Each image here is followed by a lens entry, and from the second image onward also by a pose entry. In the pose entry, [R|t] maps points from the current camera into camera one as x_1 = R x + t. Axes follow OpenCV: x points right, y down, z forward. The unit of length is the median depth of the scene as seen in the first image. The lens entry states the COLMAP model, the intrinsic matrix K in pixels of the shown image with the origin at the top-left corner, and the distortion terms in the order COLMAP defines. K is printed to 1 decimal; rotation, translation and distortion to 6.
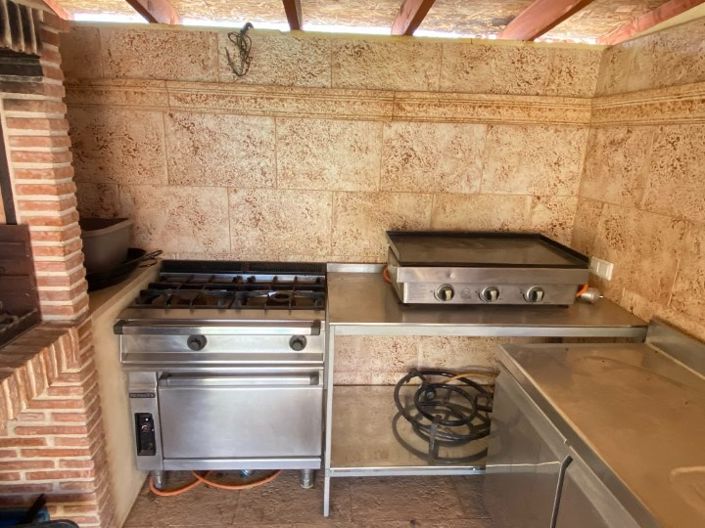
lens RADIAL K [[453.1, 0, 356.9], [0, 453.1, 264.4], [0, 0, 1]] dist [0.008021, -0.001127]
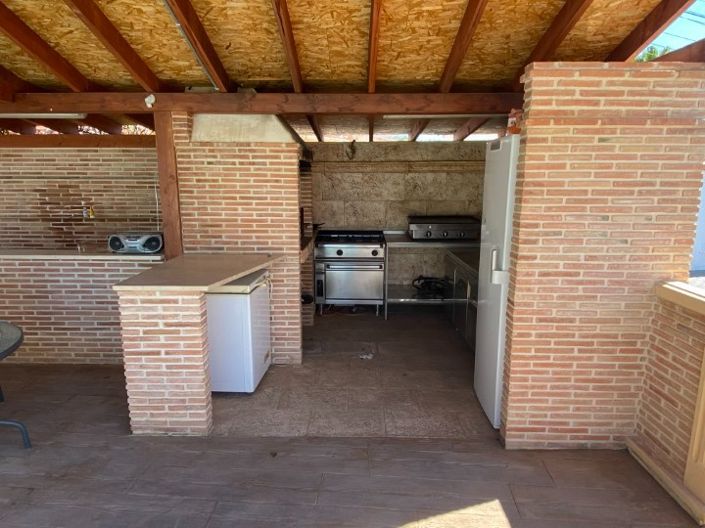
lens RADIAL K [[453.1, 0, 348.8], [0, 453.1, 265.5], [0, 0, 1]] dist [0.008021, -0.001127]
pose [[0.994599, -0.016929, -0.102404, -0.005399], [0.009257, 0.997146, -0.074934, 0.394253], [0.103380, 0.073581, 0.991916, -1.531338]]
